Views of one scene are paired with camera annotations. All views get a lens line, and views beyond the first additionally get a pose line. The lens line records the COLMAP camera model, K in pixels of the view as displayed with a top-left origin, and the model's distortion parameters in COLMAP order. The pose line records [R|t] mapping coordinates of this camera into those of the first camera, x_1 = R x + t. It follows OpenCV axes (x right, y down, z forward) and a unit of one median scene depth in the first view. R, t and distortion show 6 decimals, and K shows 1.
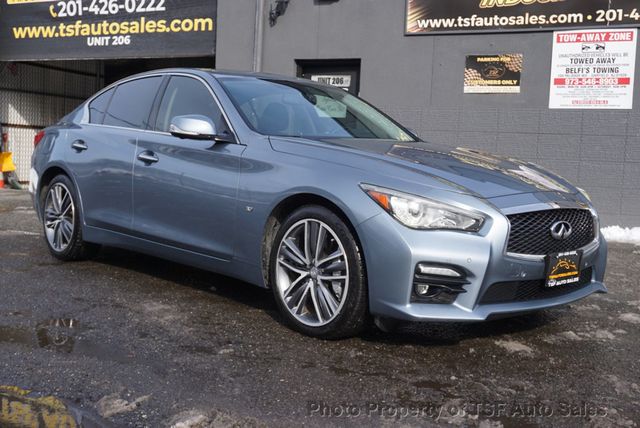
lens RADIAL K [[767.6, 0, 319.4], [0, 767.6, 215.3], [0, 0, 1]] dist [0.012855, 0.000000]
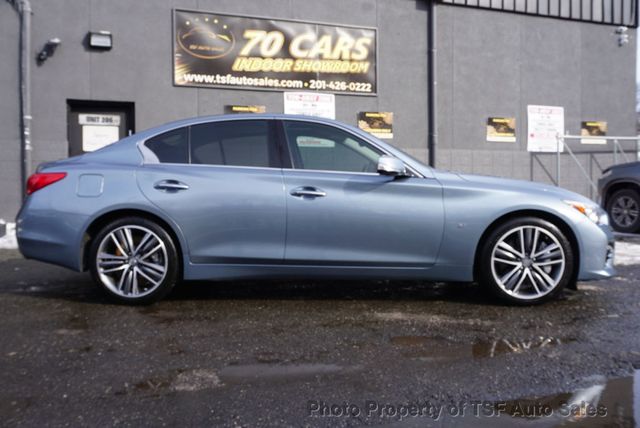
lens RADIAL K [[584.2, 0, 318.0], [0, 584.2, 214.0], [0, 0, 1]] dist [-0.017309, 0.000000]
pose [[0.690240, -0.081120, 0.719019, -0.437047], [0.089996, 0.995605, 0.025931, -0.033932], [-0.717962, 0.046810, 0.694507, 0.202003]]
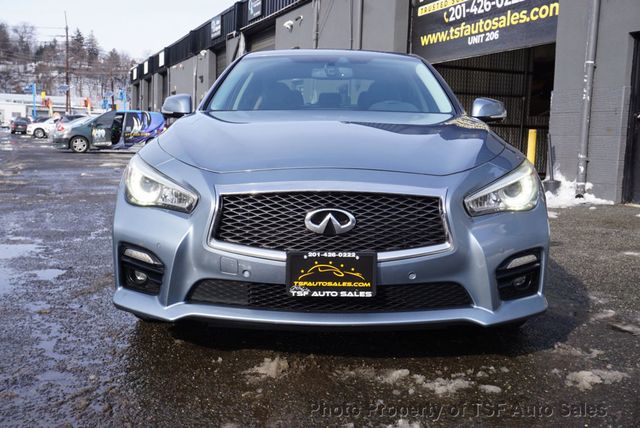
lens RADIAL K [[698.3, 0, 318.1], [0, 698.3, 215.4], [0, 0, 1]] dist [-0.013366, 0.000000]
pose [[0.725425, 0.052935, -0.686263, 0.298910], [-0.046991, 0.998521, 0.027348, -0.001238], [0.686695, 0.012410, 0.726839, 0.208399]]
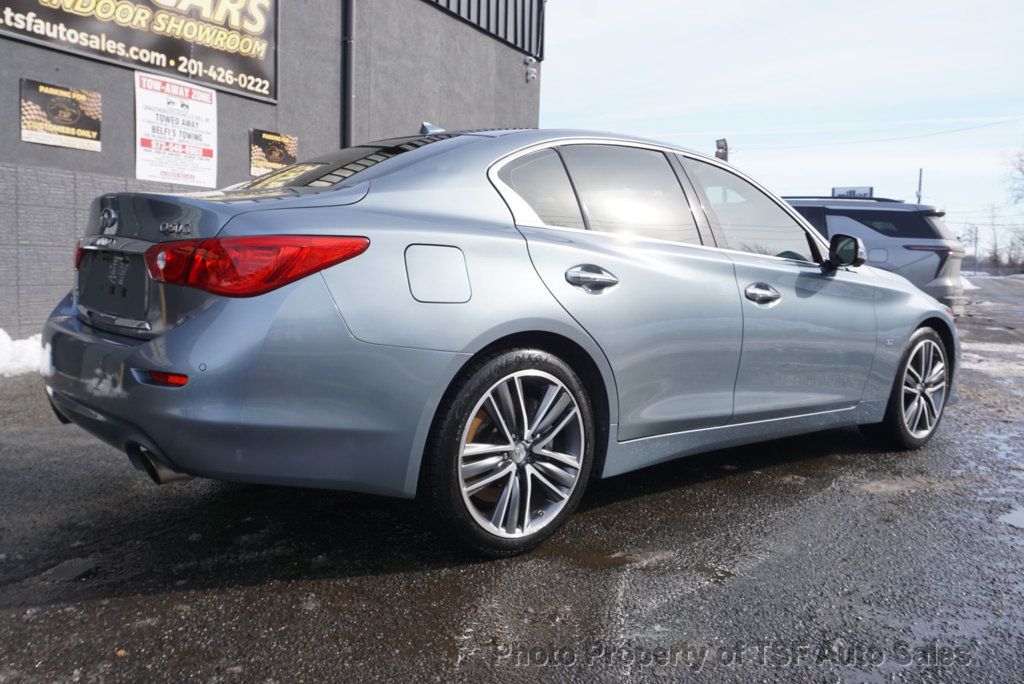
lens RADIAL K [[864.7, 0, 510.8], [0, 864.7, 336.8], [0, 0, 1]] dist [-0.026904, 0.014852]
pose [[0.017524, -0.125738, 0.991909, -0.493107], [0.051185, 0.990873, 0.124702, -0.073141], [-0.998535, 0.048586, 0.023800, 0.621938]]
